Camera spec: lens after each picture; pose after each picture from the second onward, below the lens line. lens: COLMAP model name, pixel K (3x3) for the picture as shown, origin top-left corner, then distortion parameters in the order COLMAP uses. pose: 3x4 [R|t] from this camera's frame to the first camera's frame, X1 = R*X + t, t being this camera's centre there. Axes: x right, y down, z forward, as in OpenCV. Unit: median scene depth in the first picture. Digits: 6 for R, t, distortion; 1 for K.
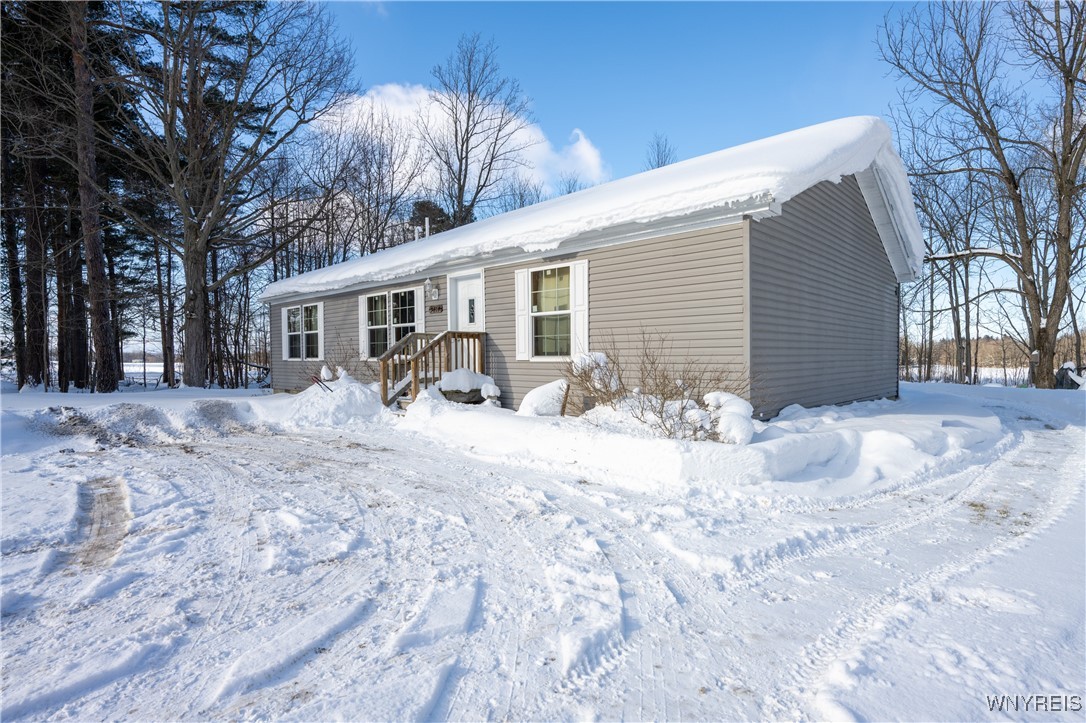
lens RADIAL K [[562.0, 0, 539.7], [0, 562.0, 361.4], [0, 0, 1]] dist [0.000941, 0.000020]
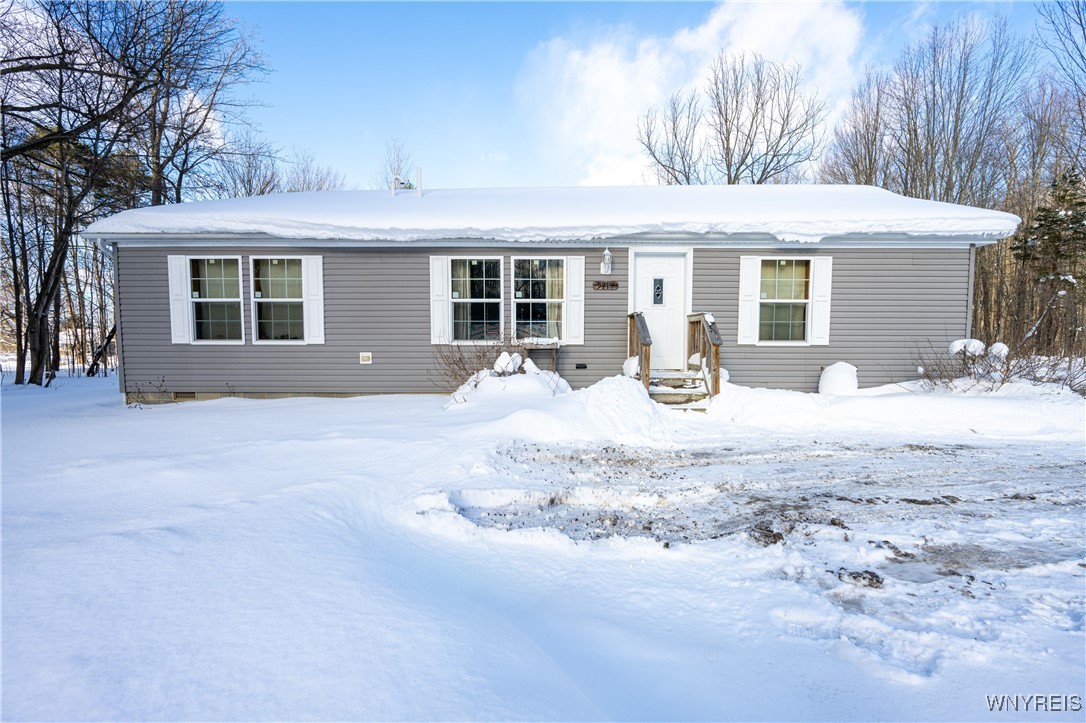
lens RADIAL K [[371.9, 0, 539.5], [0, 371.9, 366.5], [0, 0, 1]] dist [-0.002432, -0.000126]
pose [[0.712996, -0.043077, 0.699844, -0.564369], [0.000879, 0.998165, 0.060545, -0.001189], [-0.701168, -0.042553, 0.711725, 0.546649]]
